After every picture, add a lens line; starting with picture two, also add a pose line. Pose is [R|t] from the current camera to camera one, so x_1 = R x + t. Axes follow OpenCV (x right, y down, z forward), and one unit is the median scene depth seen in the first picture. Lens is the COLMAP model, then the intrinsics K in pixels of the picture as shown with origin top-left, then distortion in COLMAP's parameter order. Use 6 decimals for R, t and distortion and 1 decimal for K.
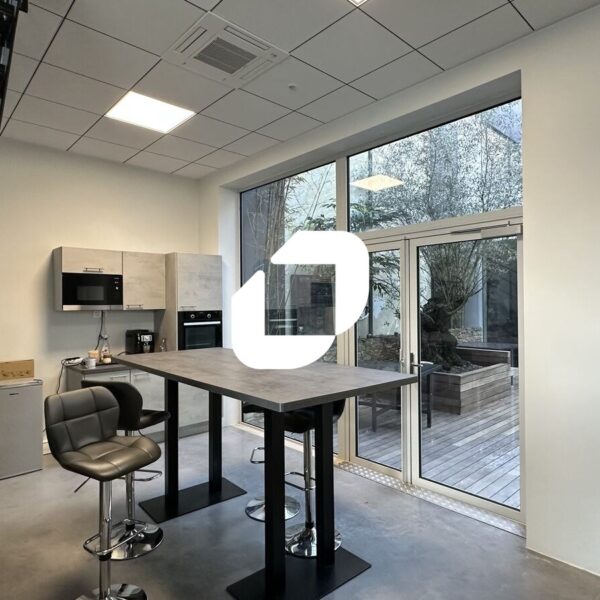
lens RADIAL K [[426.3, 0, 300.6], [0, 426.3, 299.9], [0, 0, 1]] dist [-0.008825, 0.013653]
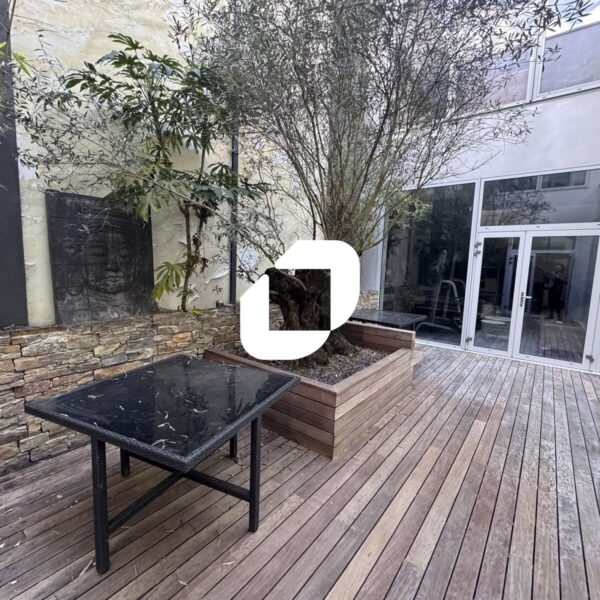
lens RADIAL K [[316.6, 0, 299.3], [0, 316.6, 300.9], [0, 0, 1]] dist [0.001613, 0.000875]
pose [[0.987534, 0.013695, 0.156812, 0.263072], [-0.032671, 0.992347, 0.119084, 0.019712], [-0.153981, -0.122723, 0.980423, 0.622762]]
